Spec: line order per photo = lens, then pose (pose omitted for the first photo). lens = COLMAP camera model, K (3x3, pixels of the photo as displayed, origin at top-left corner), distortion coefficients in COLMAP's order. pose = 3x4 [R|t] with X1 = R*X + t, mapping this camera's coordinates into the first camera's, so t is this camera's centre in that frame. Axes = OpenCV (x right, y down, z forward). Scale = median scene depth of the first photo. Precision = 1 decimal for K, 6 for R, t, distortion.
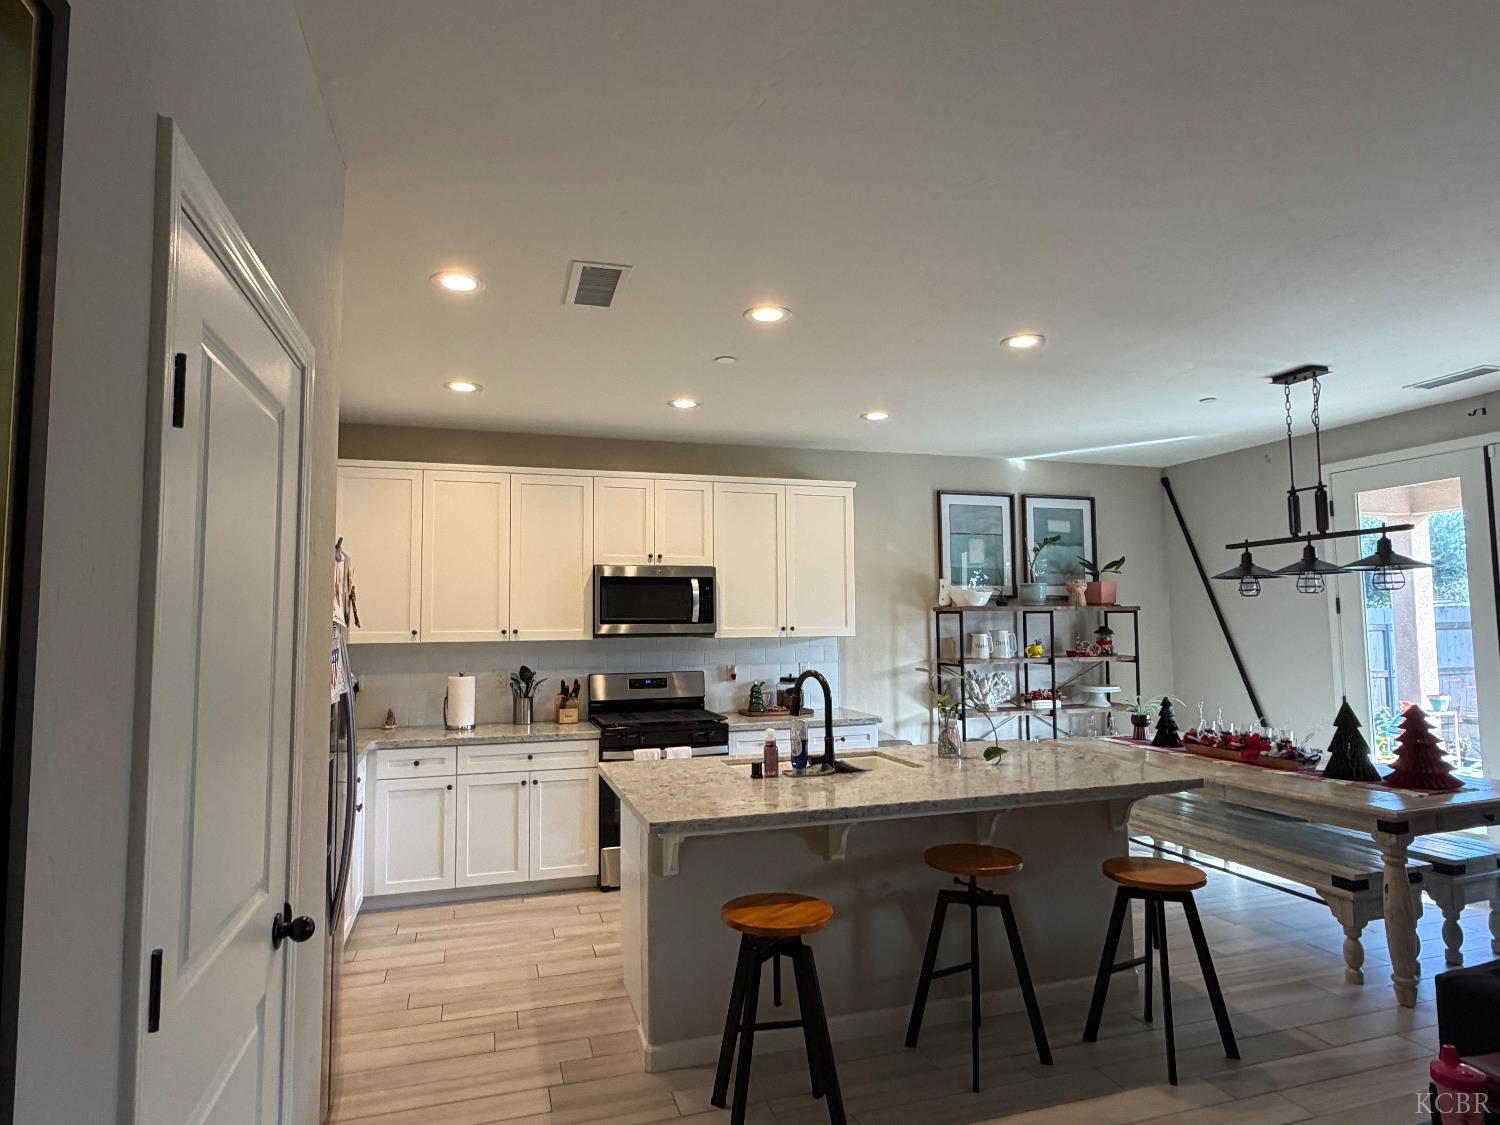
lens RADIAL K [[857.2, 0, 747.1], [0, 857.2, 561.3], [0, 0, 1]] dist [0.013086, -0.005403]
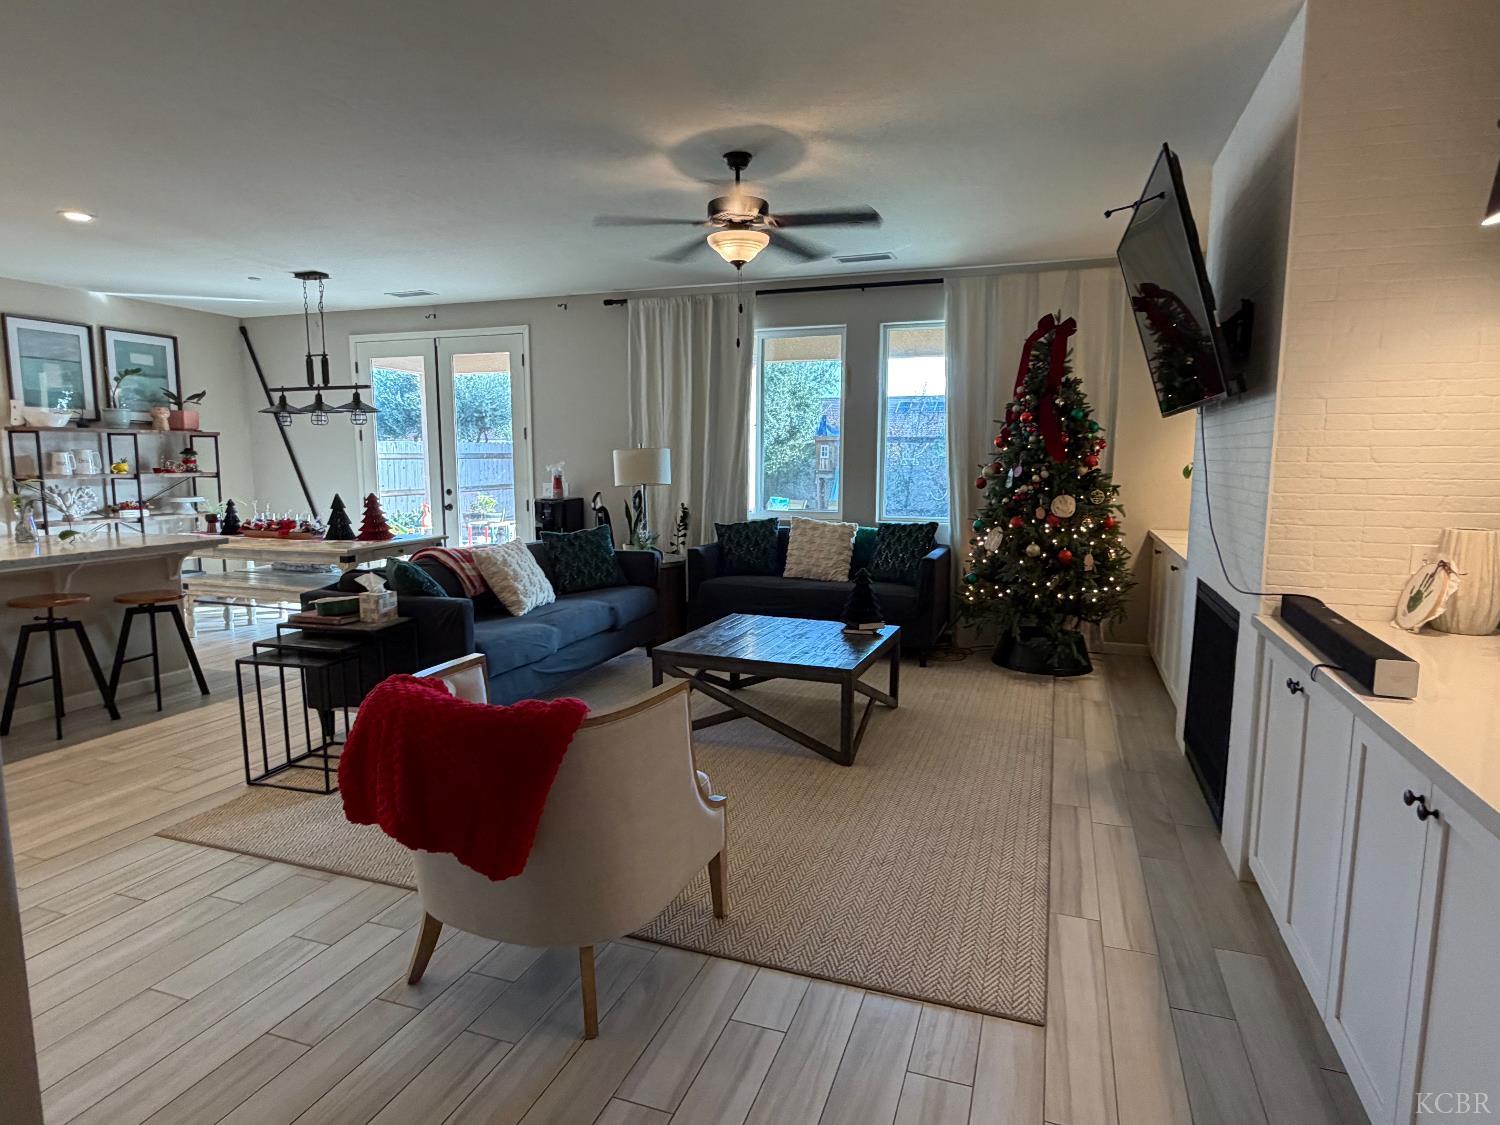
lens RADIAL K [[857.2, 0, 746.0], [0, 857.2, 561.1], [0, 0, 1]] dist [0.013086, -0.005403]
pose [[0.609017, -0.086671, 0.788407, -0.077923], [-0.065151, 0.985186, 0.158630, -0.011366], [-0.790477, -0.147974, 0.594349, -0.375058]]
